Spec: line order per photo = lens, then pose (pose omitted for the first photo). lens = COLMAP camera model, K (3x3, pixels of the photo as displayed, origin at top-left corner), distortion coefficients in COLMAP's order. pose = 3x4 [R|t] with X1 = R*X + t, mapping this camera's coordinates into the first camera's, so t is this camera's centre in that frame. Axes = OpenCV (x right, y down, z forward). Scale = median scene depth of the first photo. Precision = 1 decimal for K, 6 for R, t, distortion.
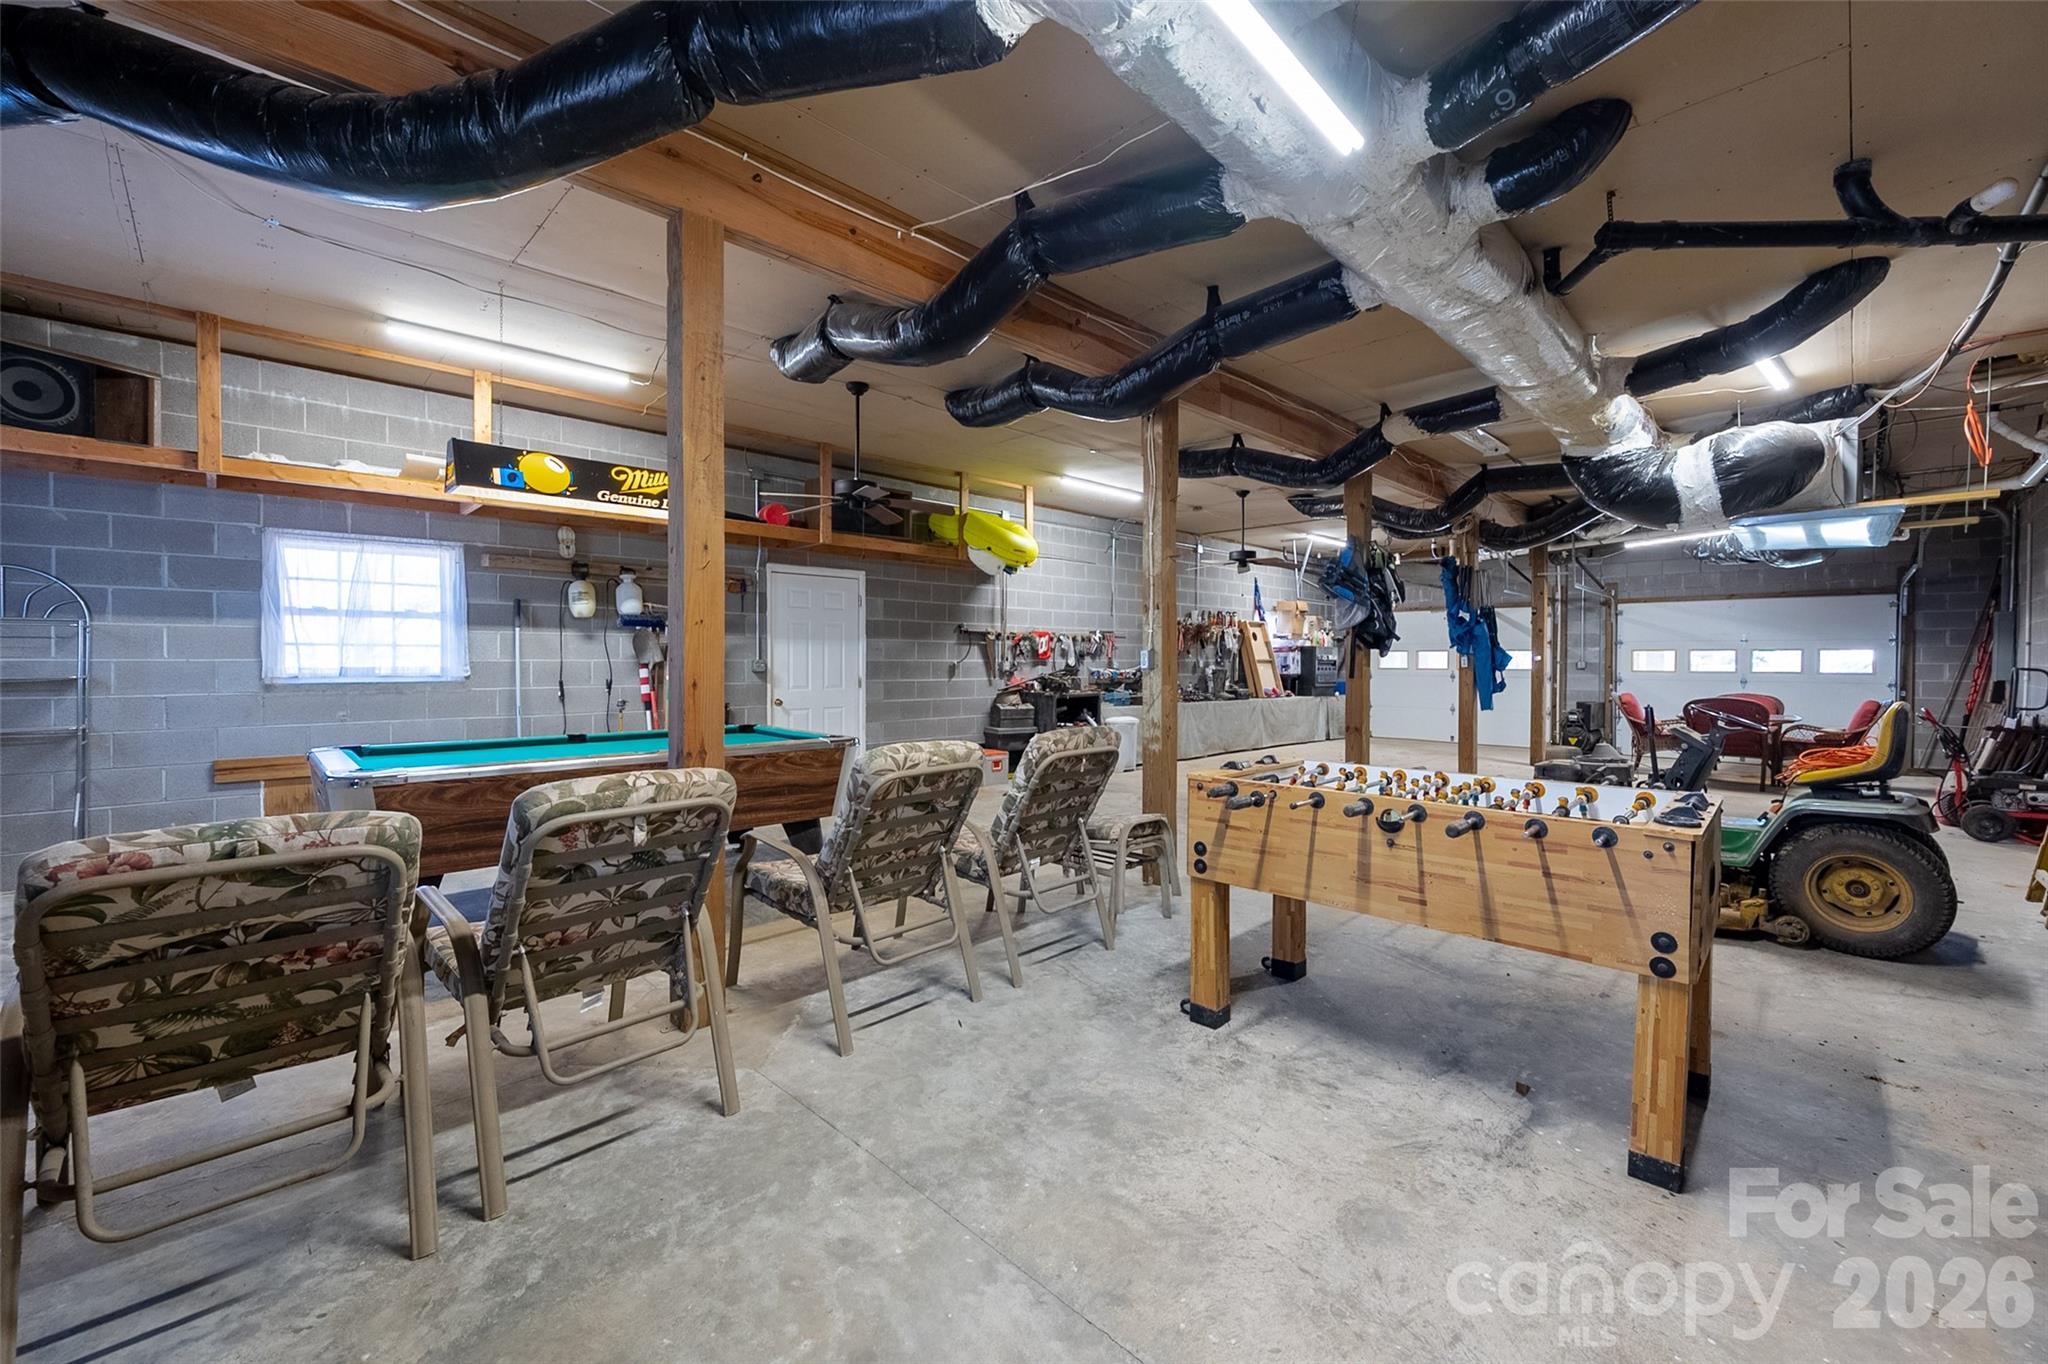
lens RADIAL K [[814.7, 0, 1033.8], [0, 814.7, 670.8], [0, 0, 1]] dist [-0.001399, 0.000132]
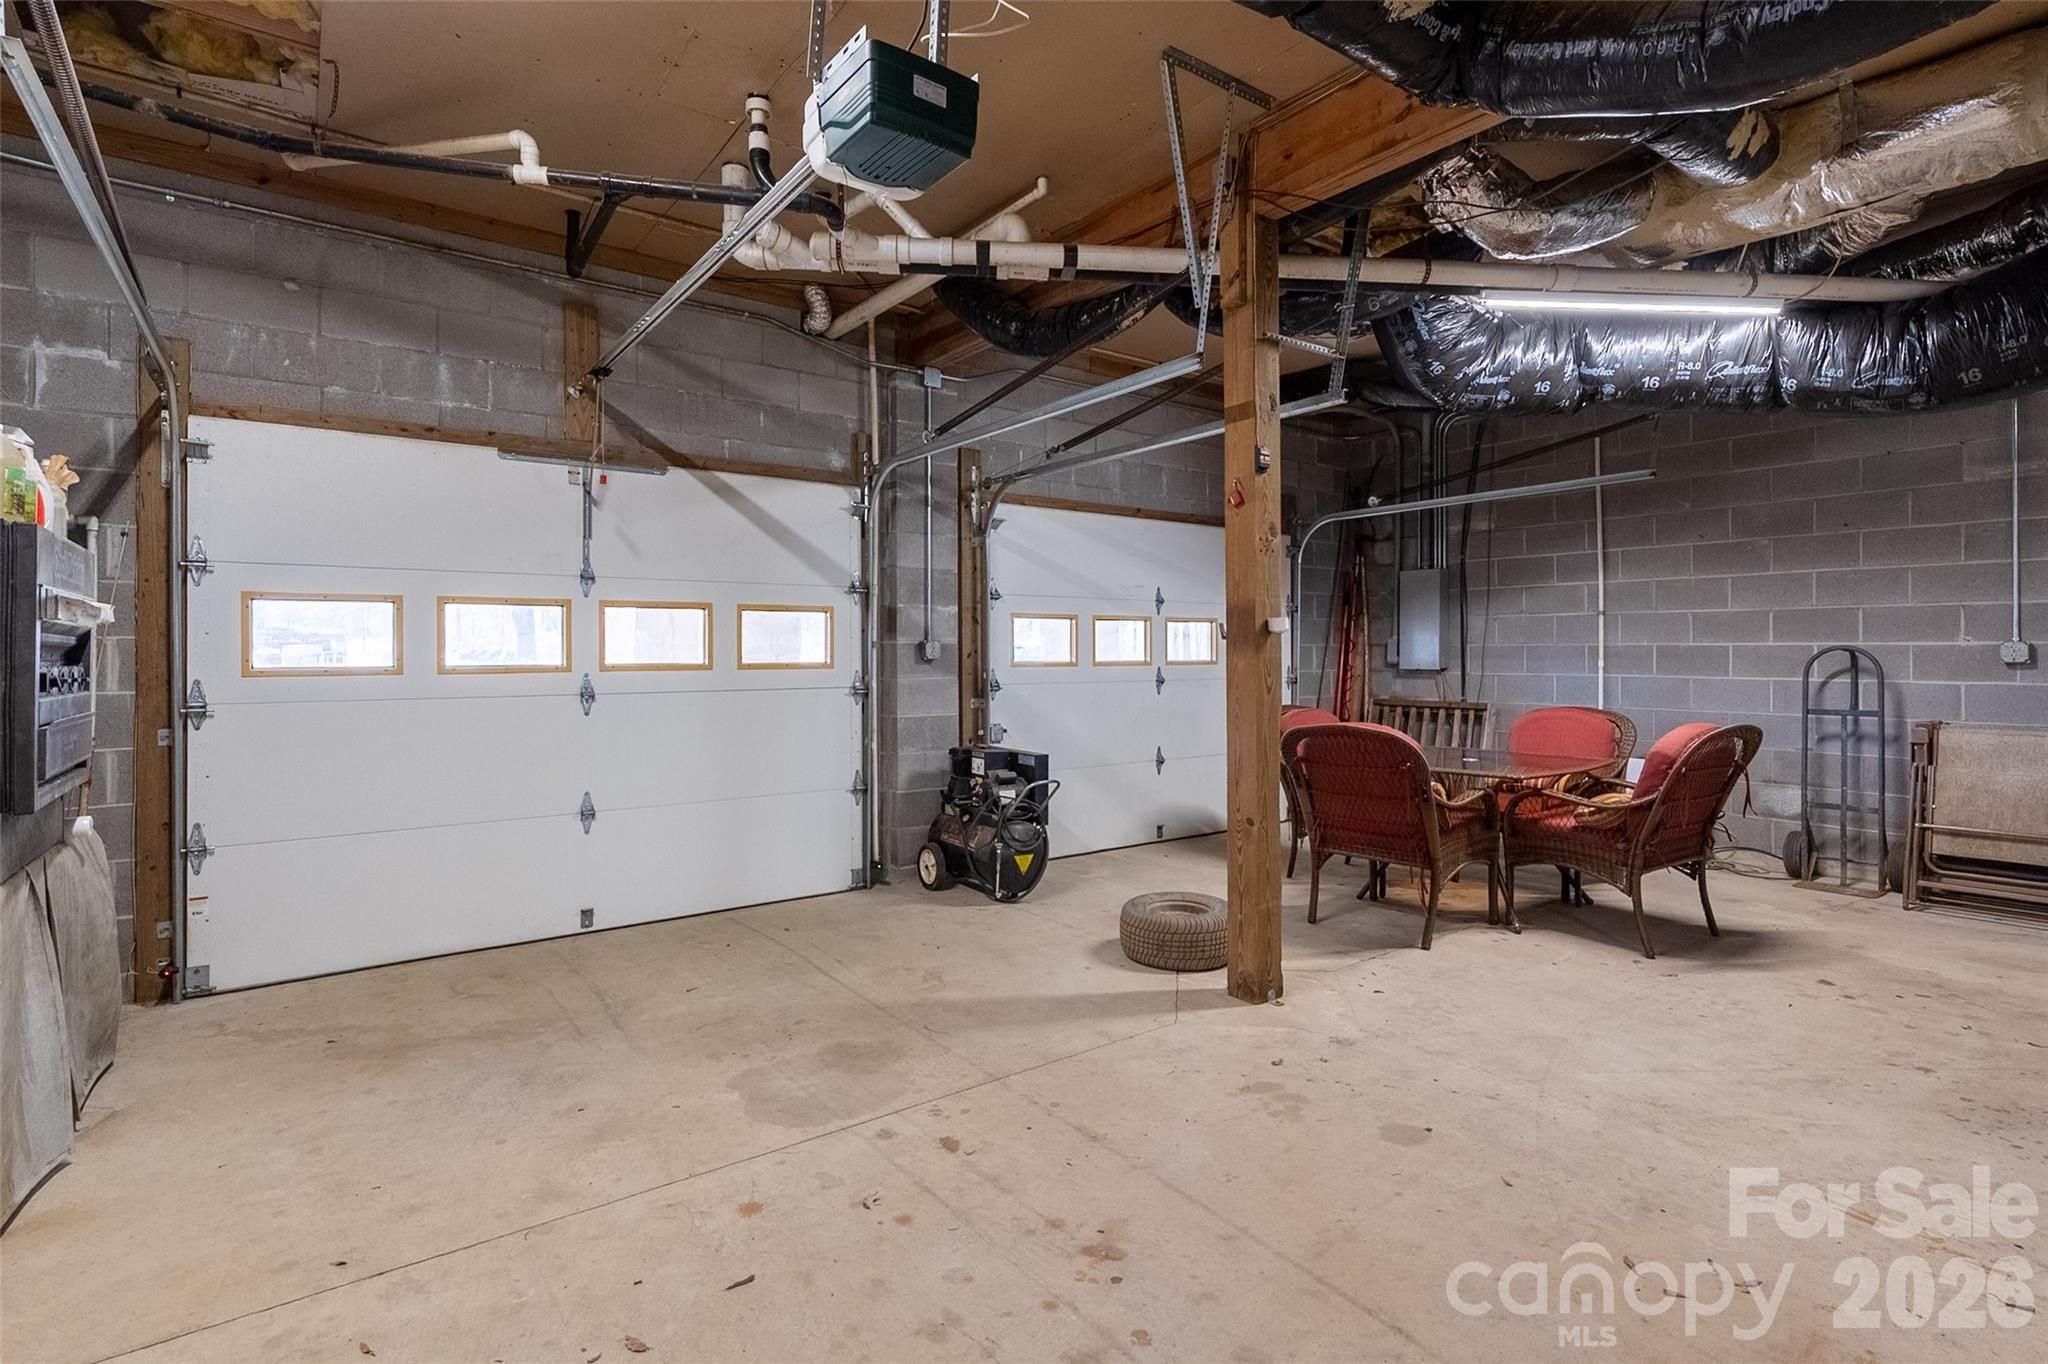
lens RADIAL K [[985.9, 0, 1028.7], [0, 985.9, 651.7], [0, 0, 1]] dist [0.001517, 0.000198]
pose [[0.137637, -0.003928, 0.990475, 0.459980], [0.015971, 0.999871, 0.001745, -0.013892], [-0.990354, 0.015579, 0.137681, 1.835044]]
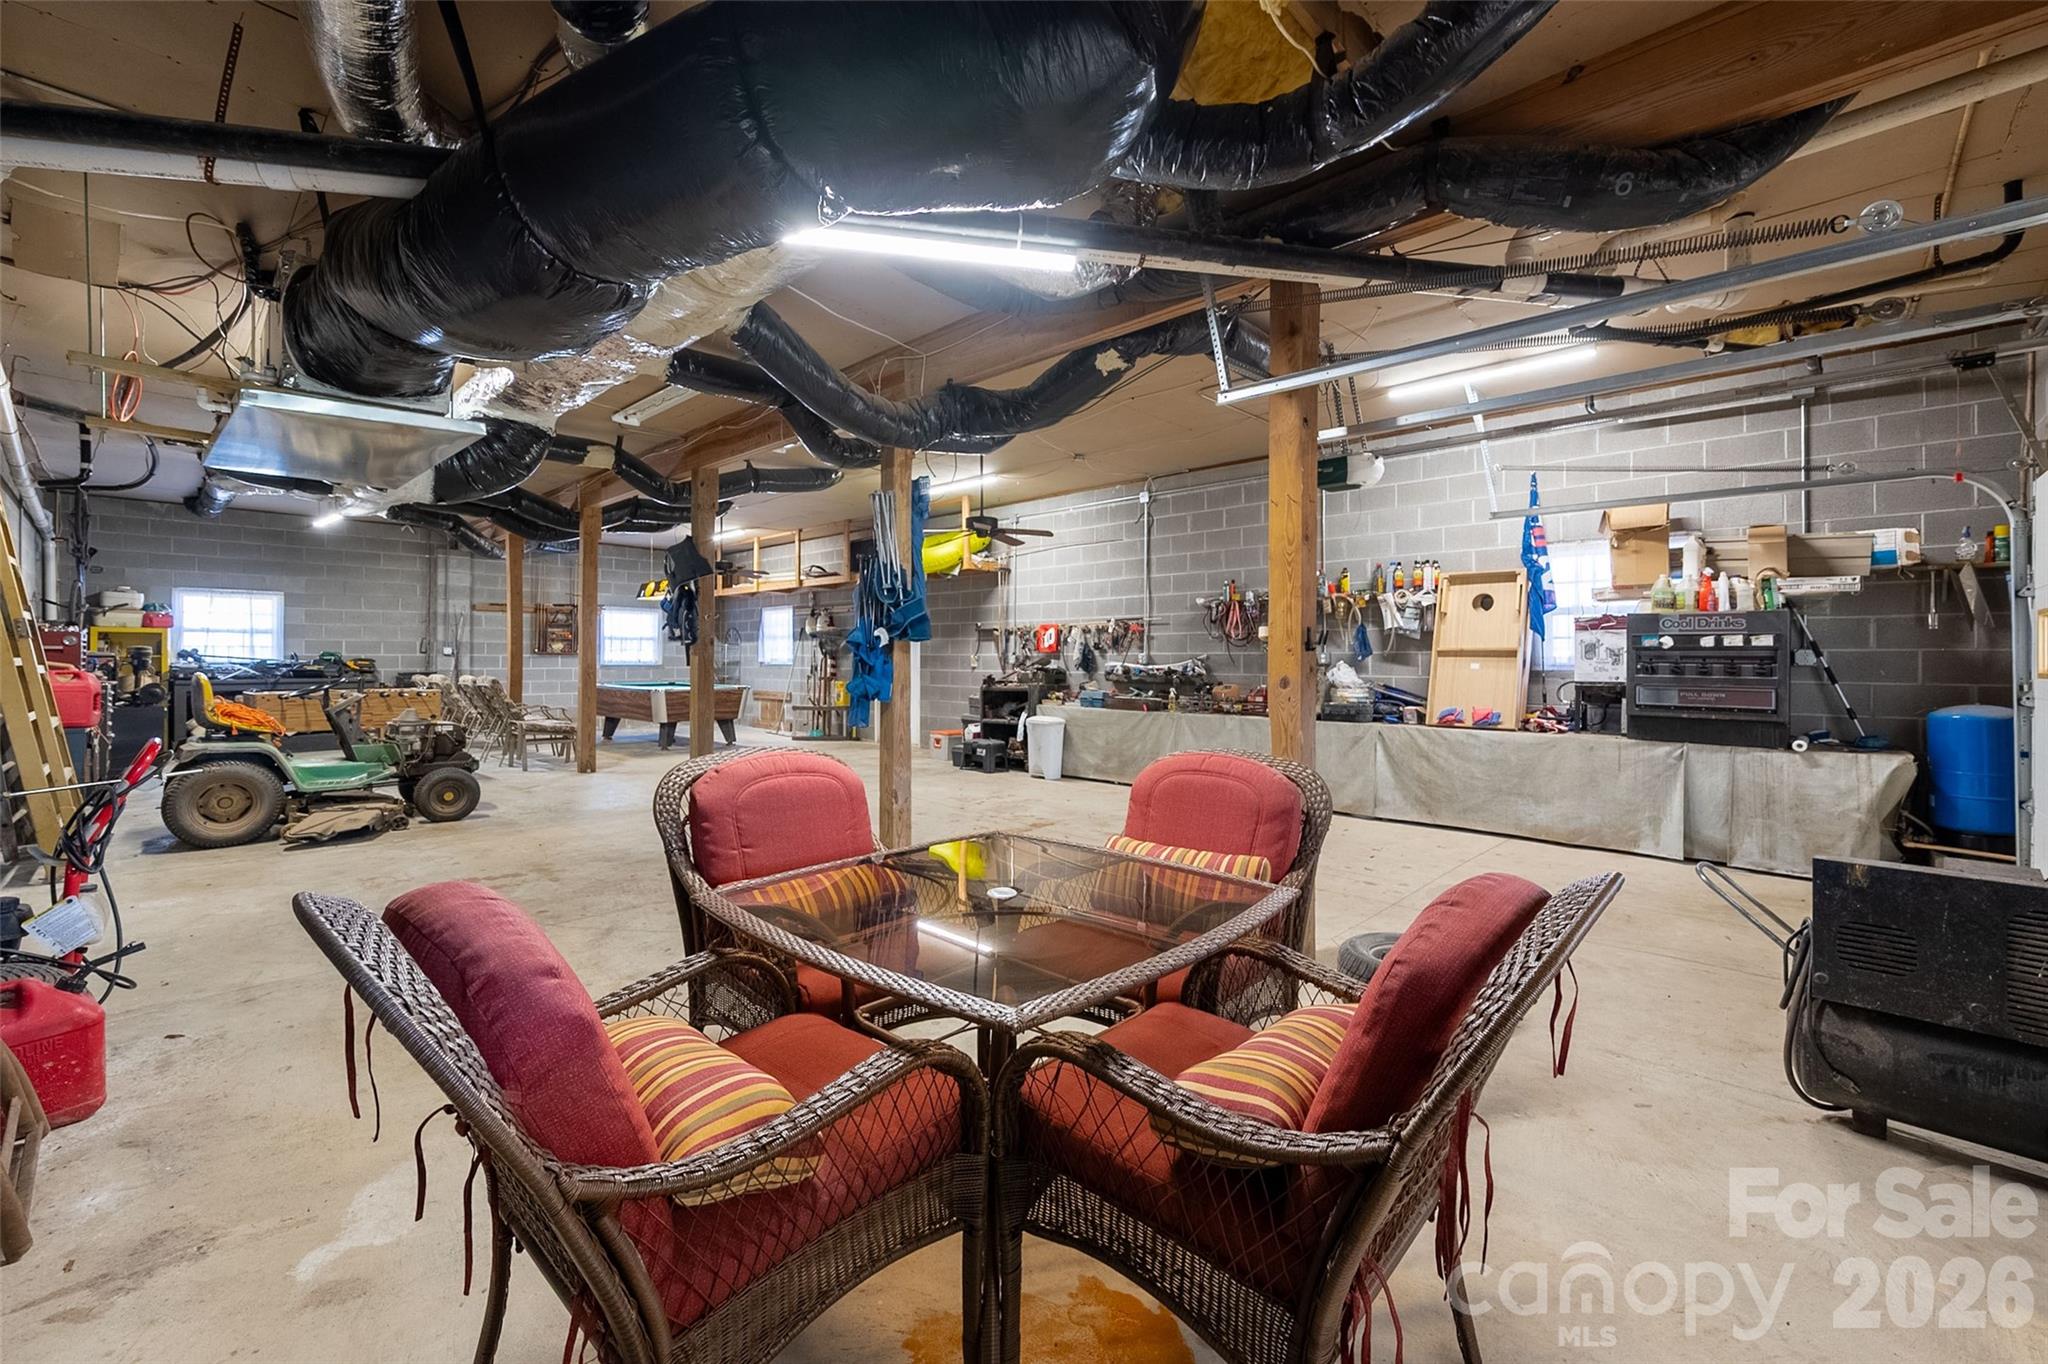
lens RADIAL K [[835.6, 0, 1029.1], [0, 835.6, 659.0], [0, 0, 1]] dist [-0.000770, 0.000175]
pose [[0.033622, -0.003849, -0.999427, 1.687181], [-0.016493, 0.999854, -0.004405, -0.003185], [0.999299, 0.016631, 0.033554, 1.574471]]
